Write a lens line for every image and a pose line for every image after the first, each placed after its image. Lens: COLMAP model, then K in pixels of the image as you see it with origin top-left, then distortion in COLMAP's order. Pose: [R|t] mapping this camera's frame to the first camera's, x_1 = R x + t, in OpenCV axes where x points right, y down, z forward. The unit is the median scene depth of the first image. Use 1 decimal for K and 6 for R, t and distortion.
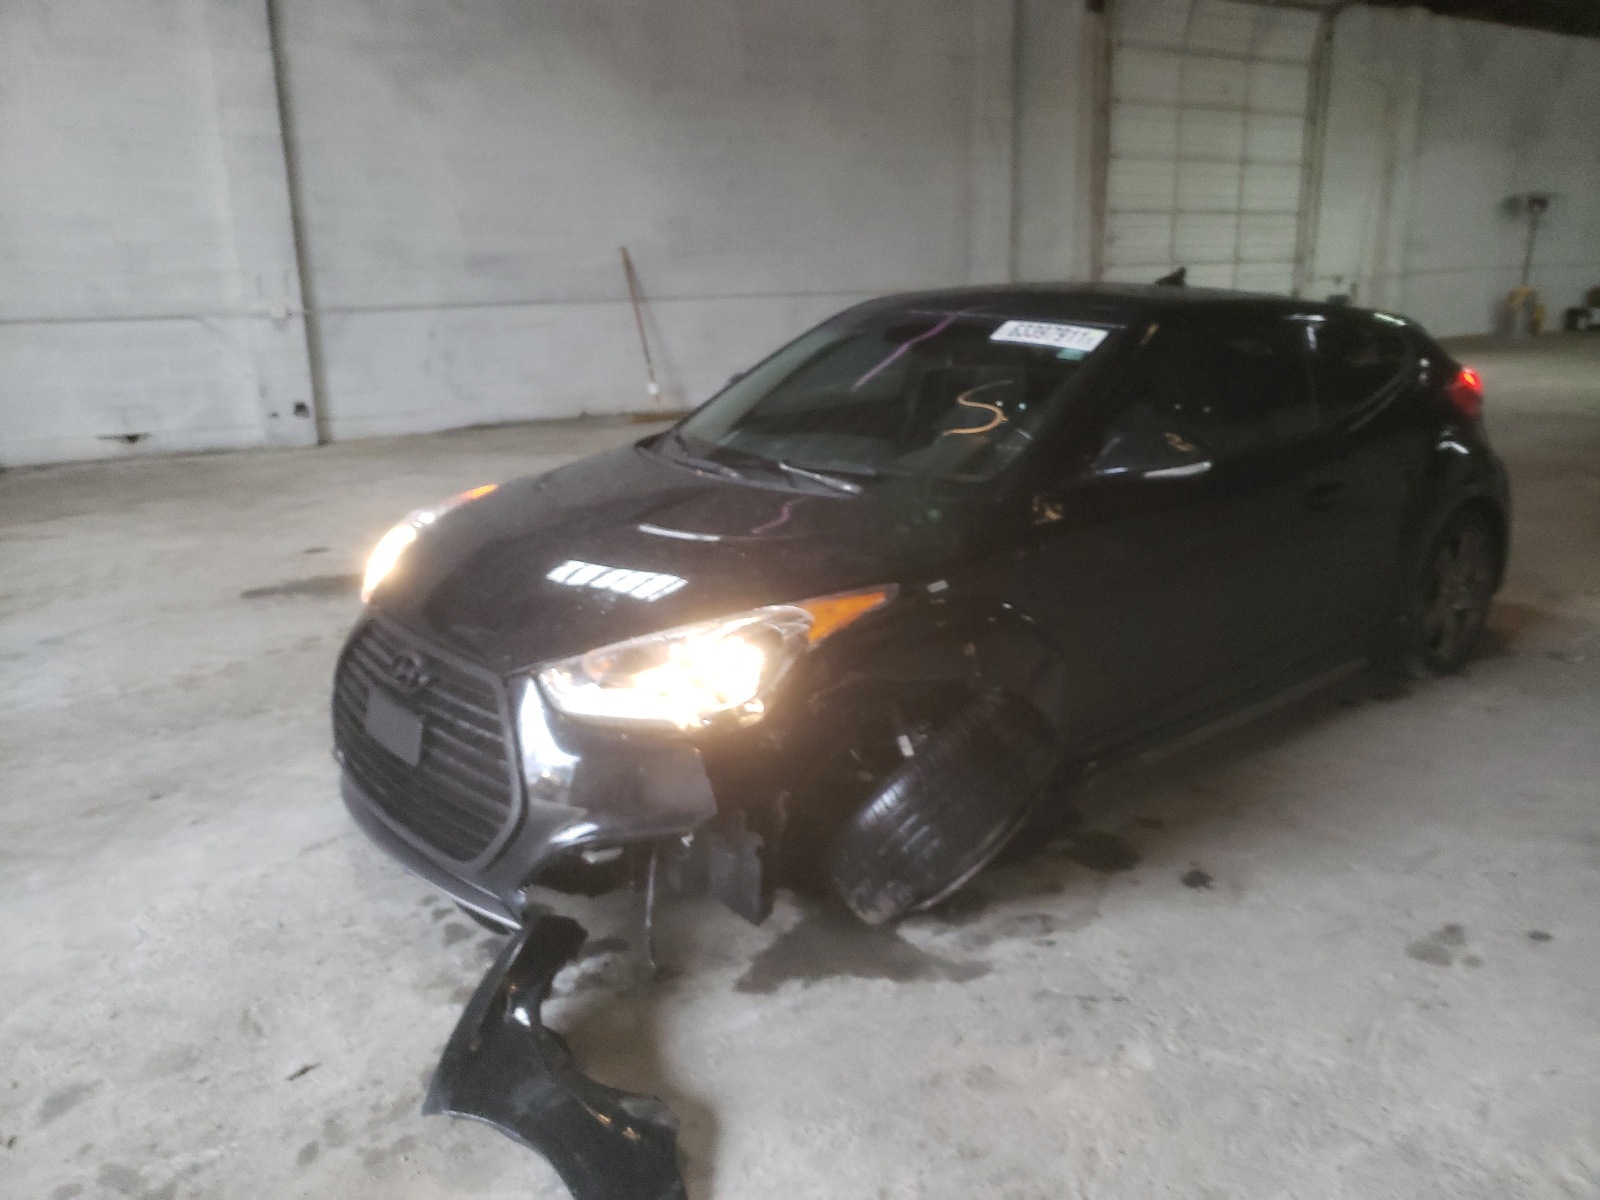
lens RADIAL K [[1264.7, 0, 800.0], [0, 1264.7, 600.0], [0, 0, 1]] dist [0.020637, 0.005650]
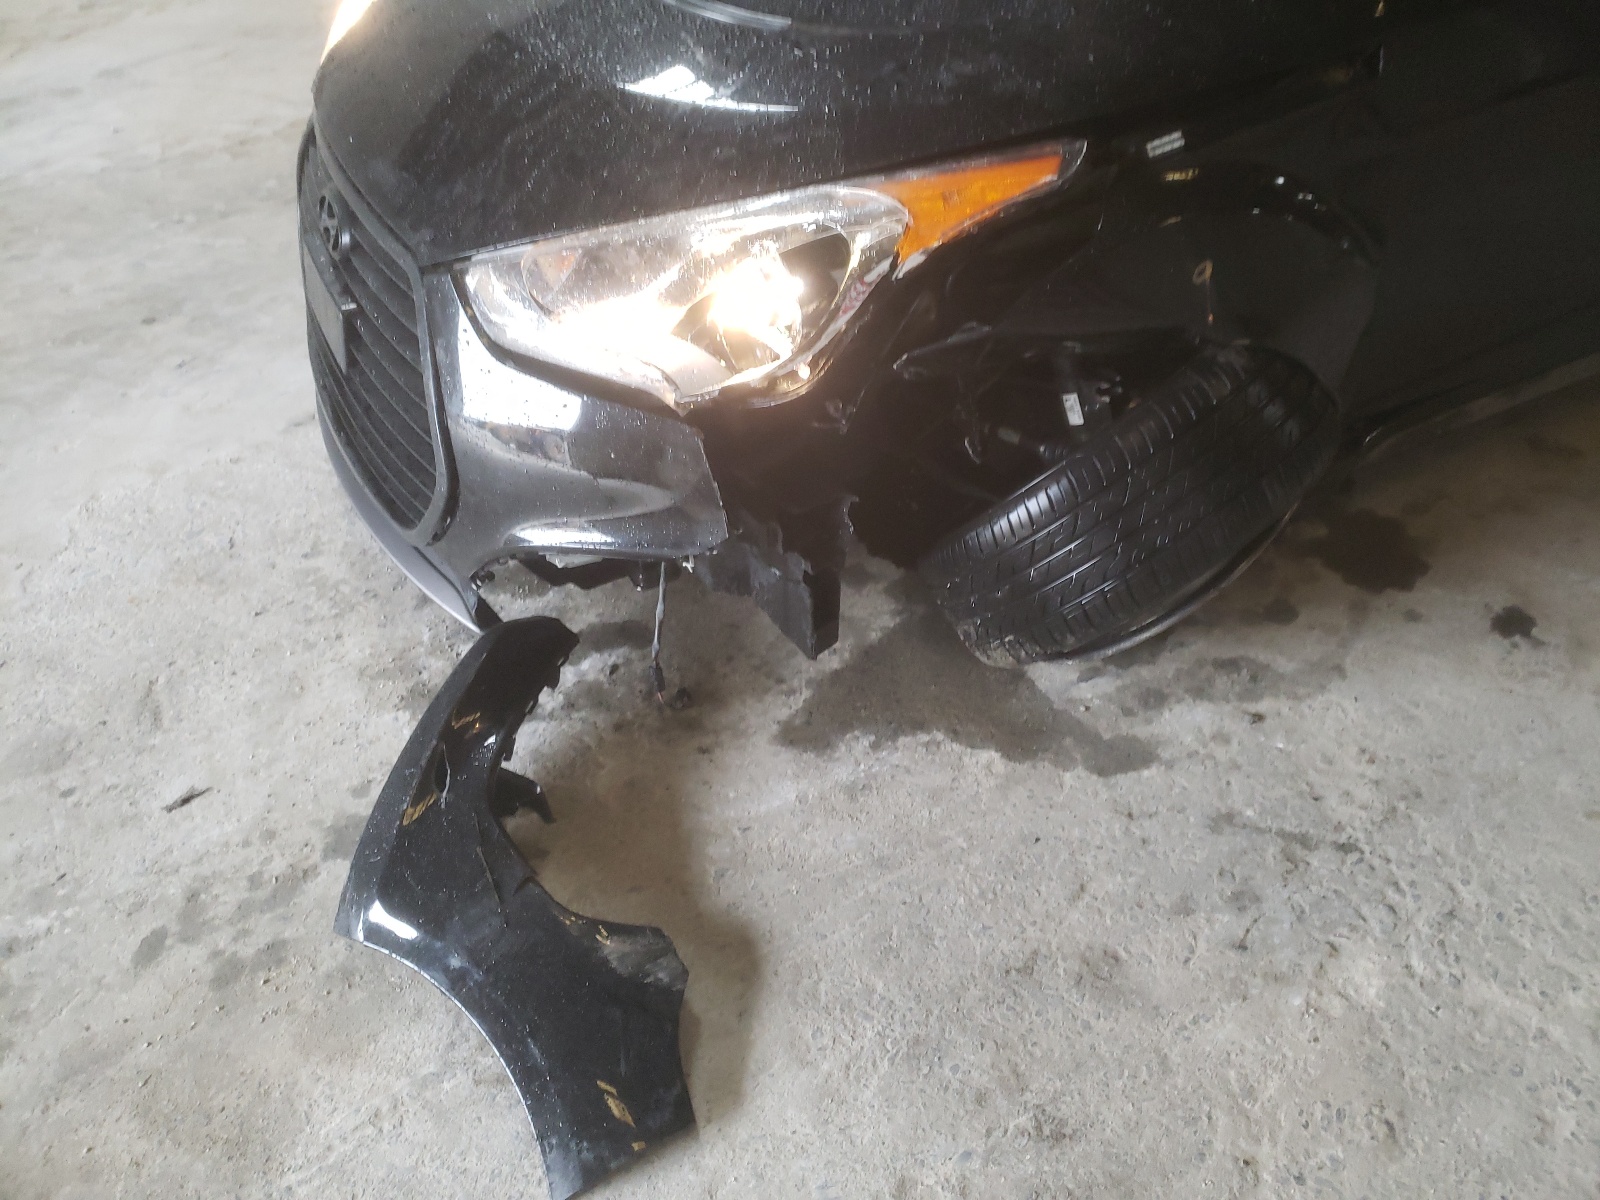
lens RADIAL K [[1264.7, 0, 800.0], [0, 1264.7, 600.0], [0, 0, 1]] dist [0.020637, 0.005650]
pose [[0.981304, 0.112124, -0.156430, 0.063079], [-0.035216, 0.903662, 0.426797, -0.062970], [0.189214, -0.413308, 0.890716, 0.409050]]
